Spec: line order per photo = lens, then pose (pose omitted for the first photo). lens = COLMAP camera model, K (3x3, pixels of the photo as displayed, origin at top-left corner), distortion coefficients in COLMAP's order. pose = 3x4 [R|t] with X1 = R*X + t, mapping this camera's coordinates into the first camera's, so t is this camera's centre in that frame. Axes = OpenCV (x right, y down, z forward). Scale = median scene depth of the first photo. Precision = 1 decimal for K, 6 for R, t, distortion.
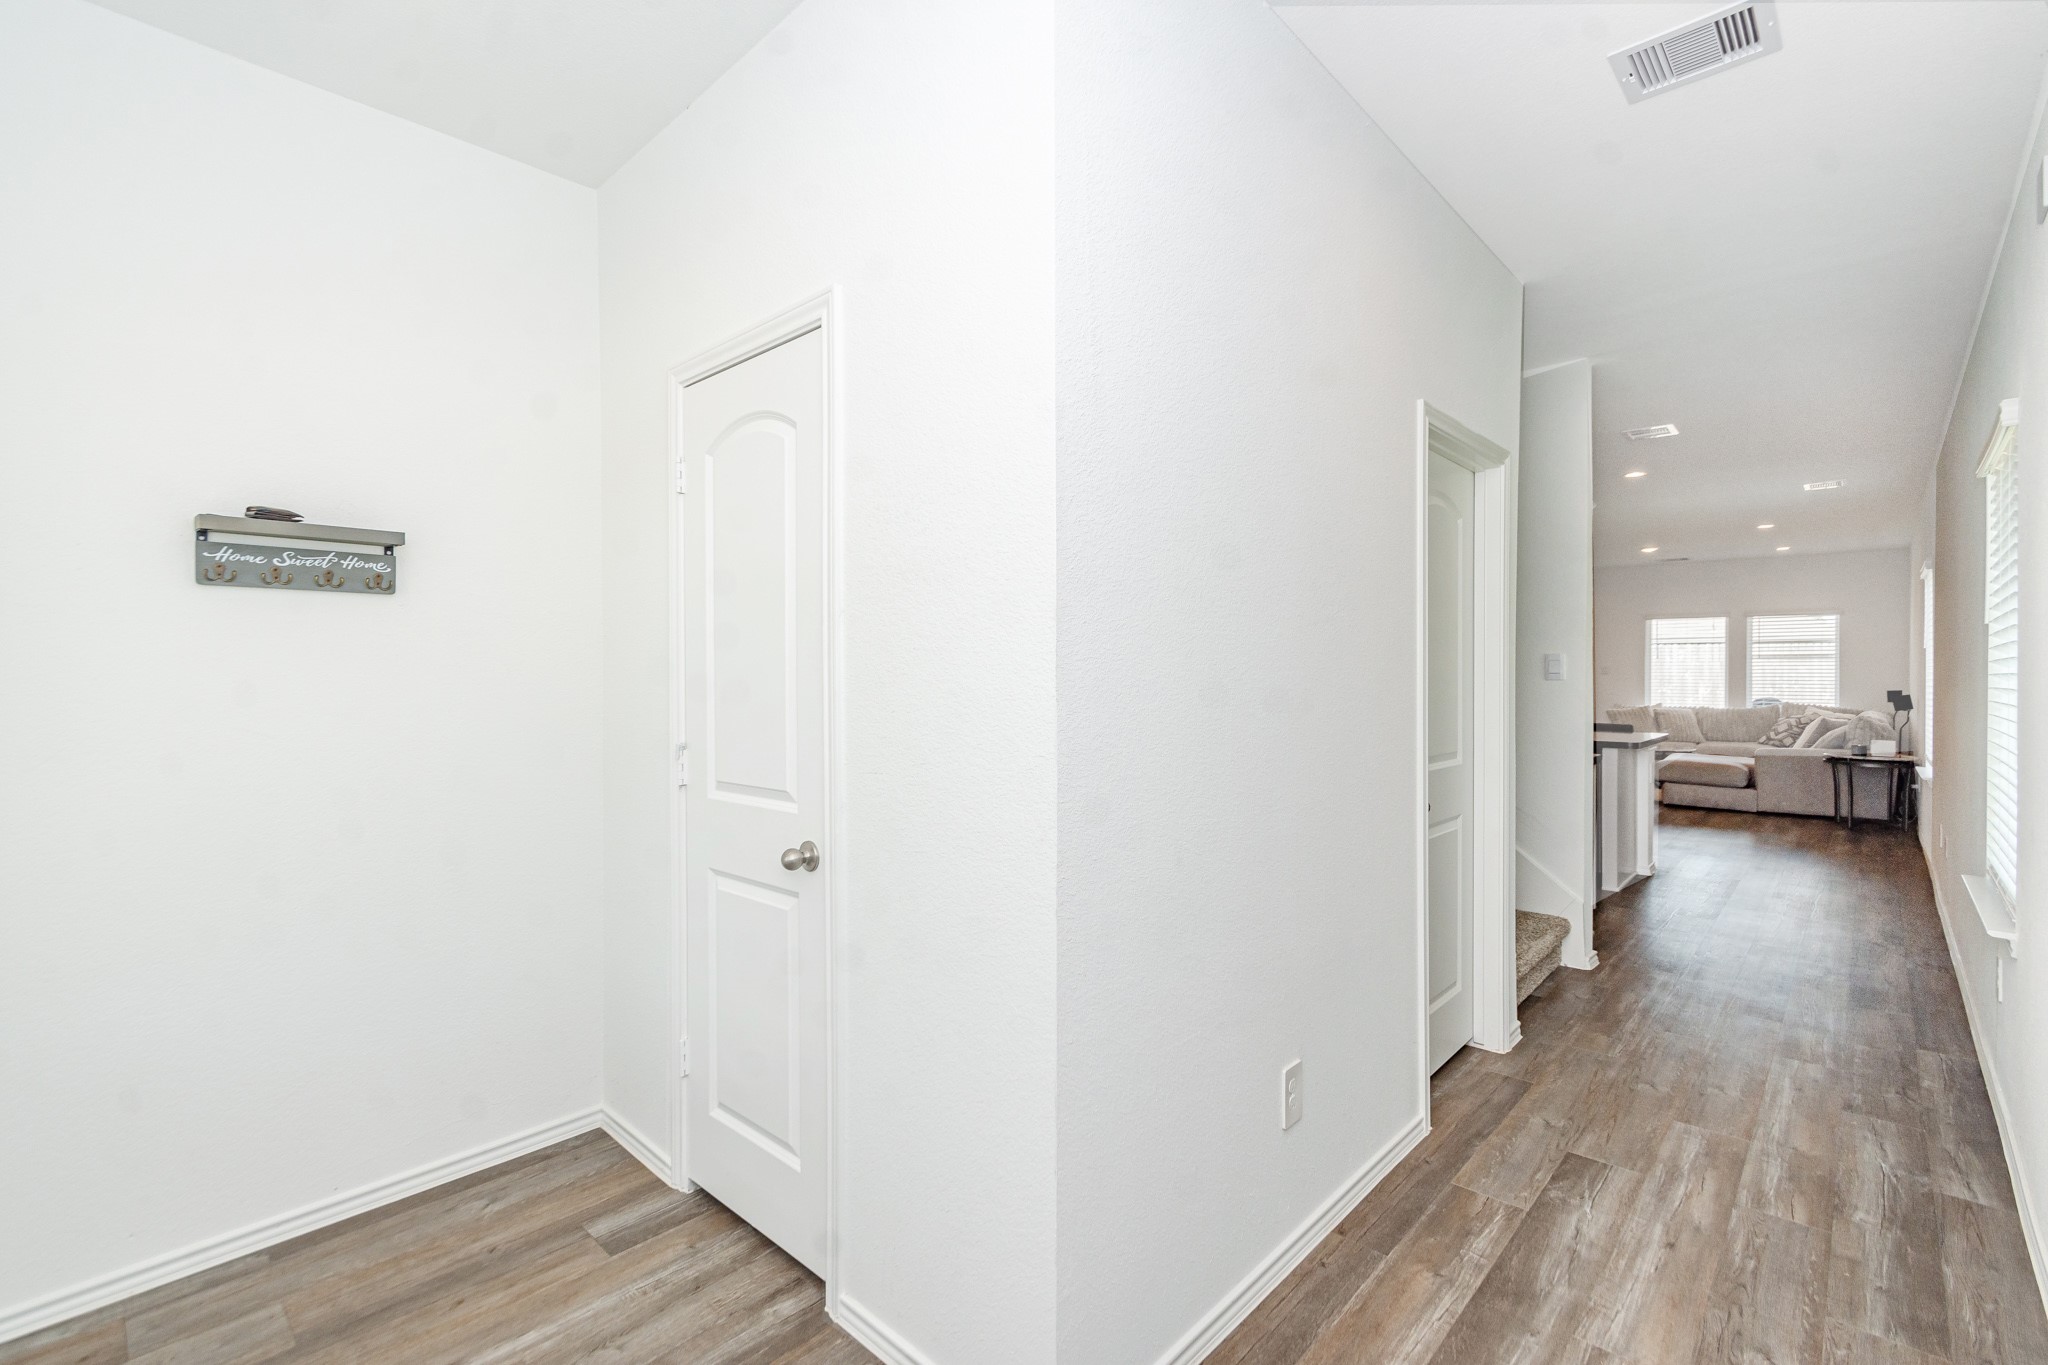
lens RADIAL K [[917.8, 0, 1024.0], [0, 917.8, 682.5], [0, 0, 1]] dist [0.001065, 0.001039]
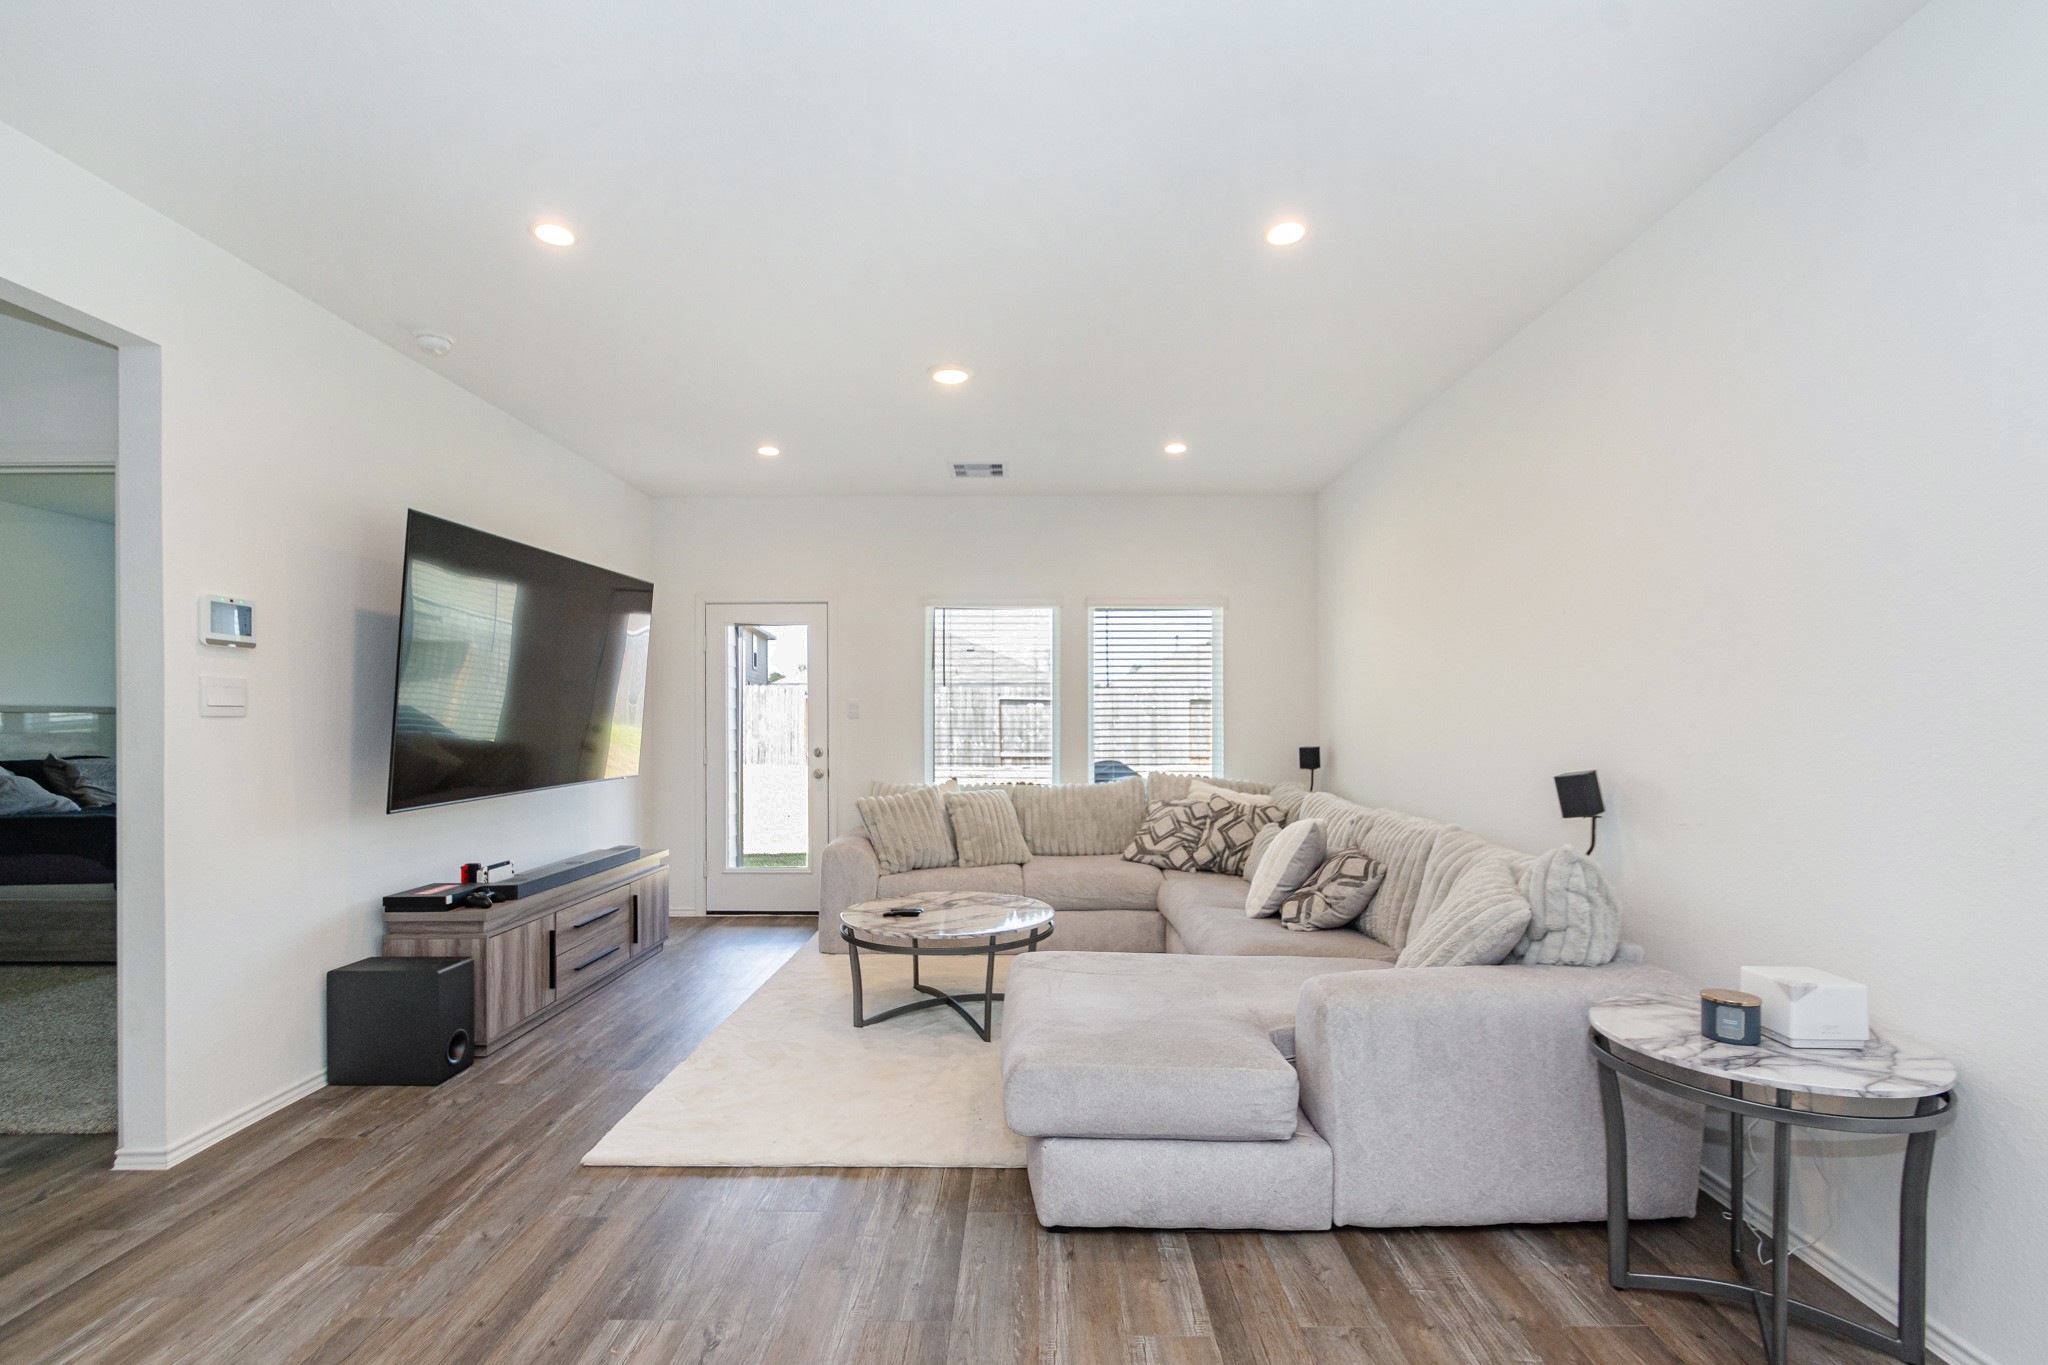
lens RADIAL K [[917.8, 0, 1024.0], [0, 917.8, 682.5], [0, 0, 1]] dist [0.001065, 0.001039]
pose [[0.733118, 0.030582, 0.679414, 0.245761], [0.004342, 0.998758, -0.049642, -0.002057], [-0.680088, 0.039344, 0.732074, 0.388388]]
